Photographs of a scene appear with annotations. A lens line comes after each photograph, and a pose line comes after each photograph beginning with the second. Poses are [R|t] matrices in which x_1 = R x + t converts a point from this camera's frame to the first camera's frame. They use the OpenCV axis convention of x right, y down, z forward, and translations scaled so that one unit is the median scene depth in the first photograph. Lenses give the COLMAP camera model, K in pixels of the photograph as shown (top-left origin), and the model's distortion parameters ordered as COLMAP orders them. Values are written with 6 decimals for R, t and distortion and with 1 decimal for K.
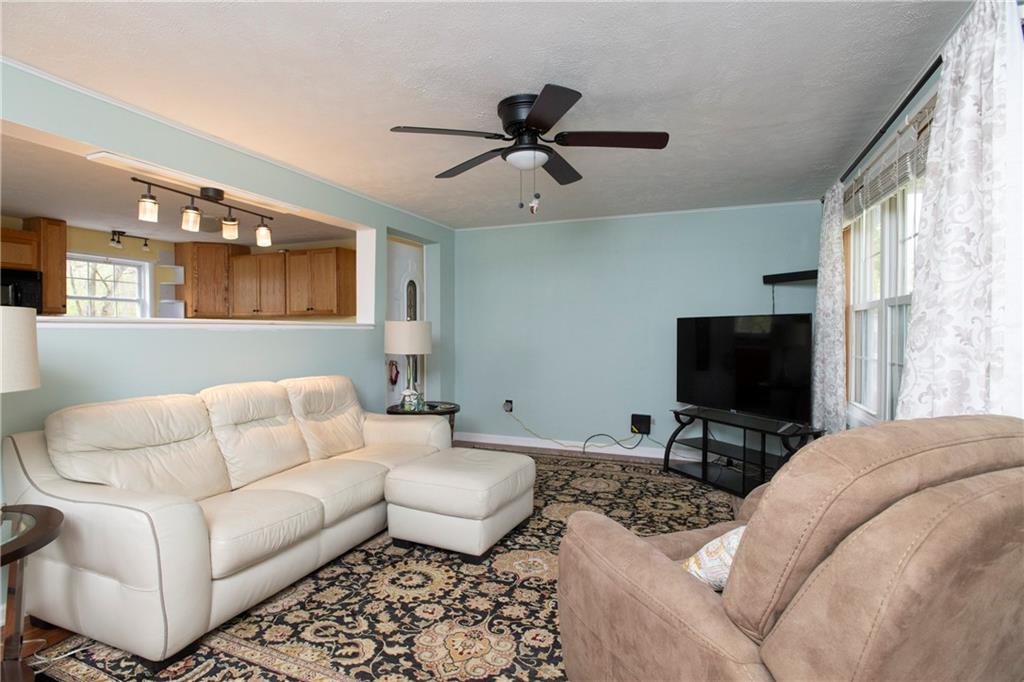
lens RADIAL K [[503.8, 0, 512.0], [0, 503.8, 341.0], [0, 0, 1]] dist [-0.028215, 0.000062]
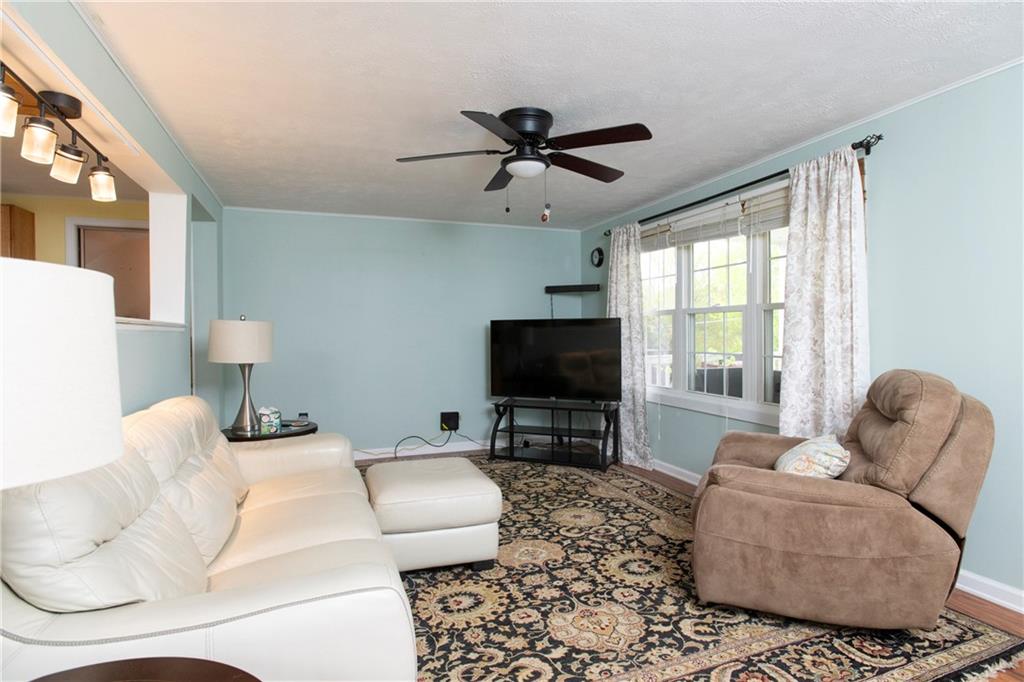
lens RADIAL K [[518.9, 0, 507.1], [0, 518.9, 338.9], [0, 0, 1]] dist [-0.028506, 0.000370]
pose [[0.739850, -0.012428, 0.672657, -0.786612], [0.019881, 0.999797, -0.003395, -0.000346], [-0.672478, 0.015885, 0.739947, 0.241916]]
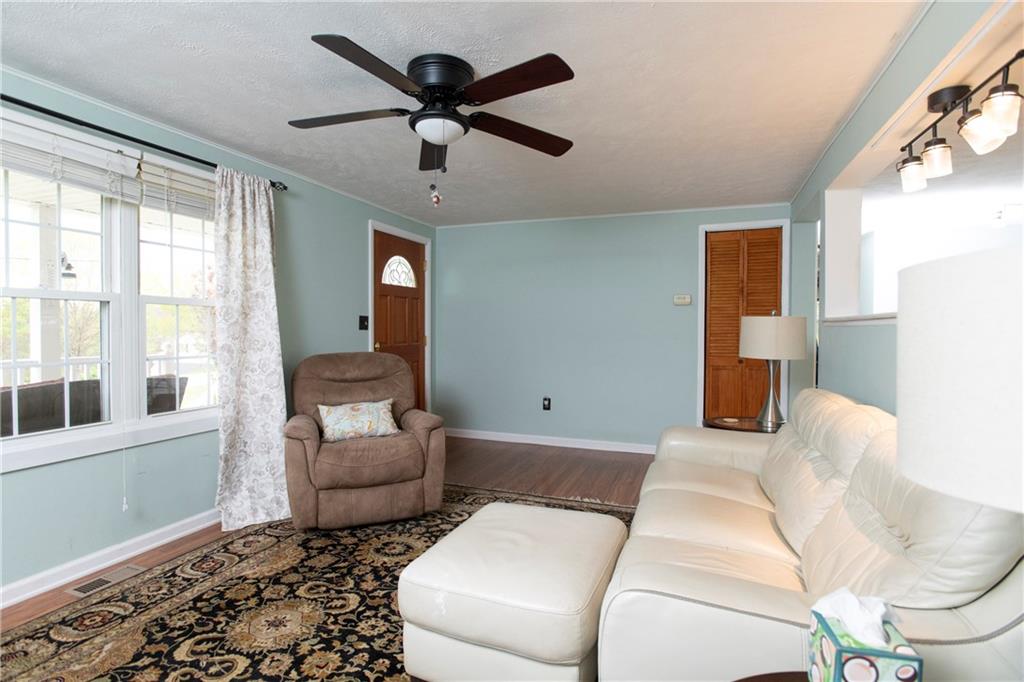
lens RADIAL K [[518.9, 0, 507.1], [0, 518.9, 338.9], [0, 0, 1]] dist [-0.028506, 0.000370]
pose [[-0.999558, 0.001686, -0.029685, -0.071101], [0.000573, 0.999298, 0.037447, -0.033647], [0.029727, 0.037413, -0.998858, 2.029031]]
